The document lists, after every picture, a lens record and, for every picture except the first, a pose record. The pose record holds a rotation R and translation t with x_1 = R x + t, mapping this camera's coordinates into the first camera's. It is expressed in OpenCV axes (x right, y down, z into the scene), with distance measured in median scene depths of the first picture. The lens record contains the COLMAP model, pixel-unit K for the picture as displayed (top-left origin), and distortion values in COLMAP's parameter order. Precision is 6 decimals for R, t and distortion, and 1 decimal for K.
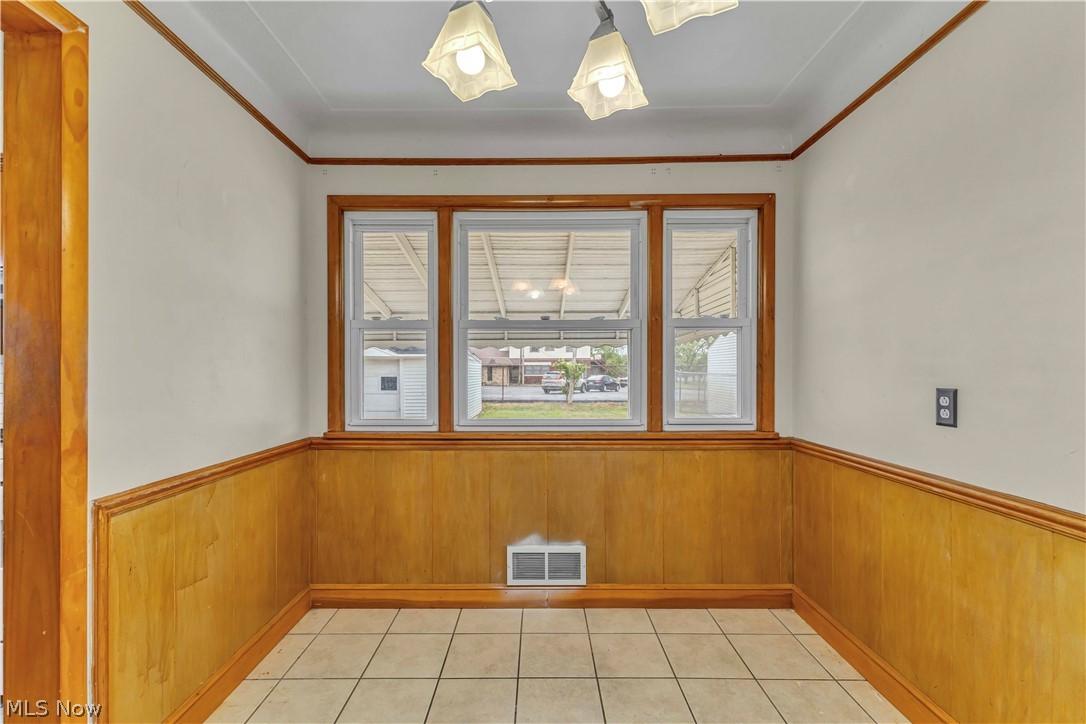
lens RADIAL K [[476.7, 0, 541.1], [0, 476.7, 369.0], [0, 0, 1]] dist [0.010996, -0.000824]
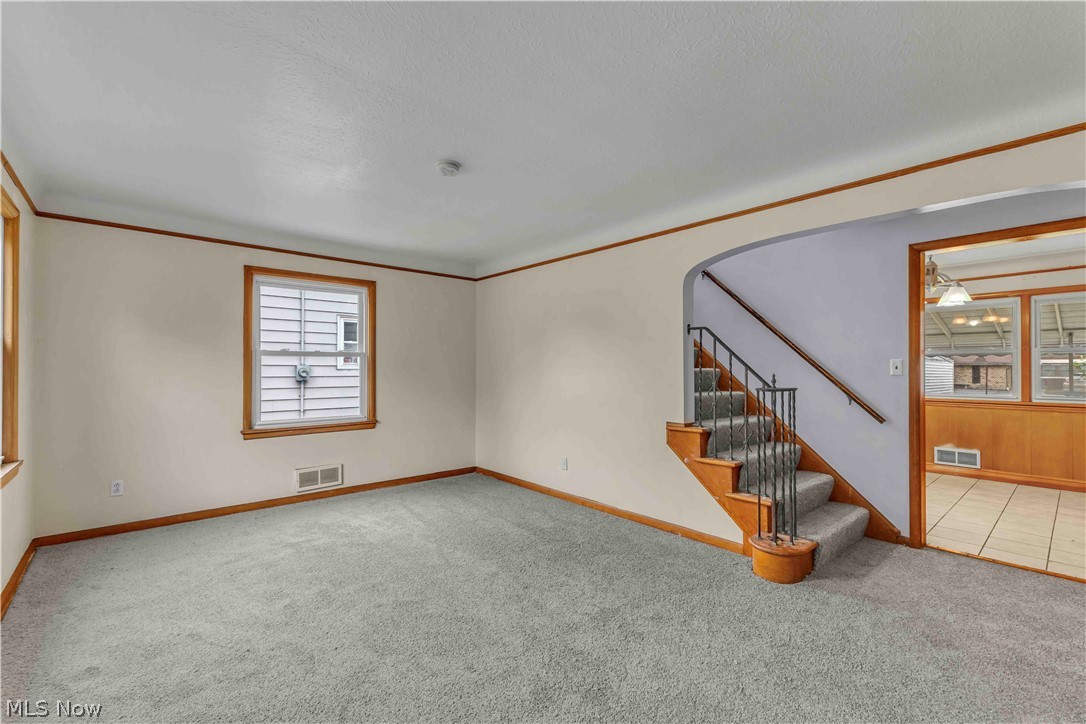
lens RADIAL K [[476.7, 0, 543.4], [0, 476.7, 362.0], [0, 0, 1]] dist [0.010996, -0.000824]
pose [[0.662903, 0.002947, -0.748699, 0.416838], [-0.008740, 0.999955, -0.003802, -0.016232], [0.748654, 0.009064, 0.662899, -1.984944]]
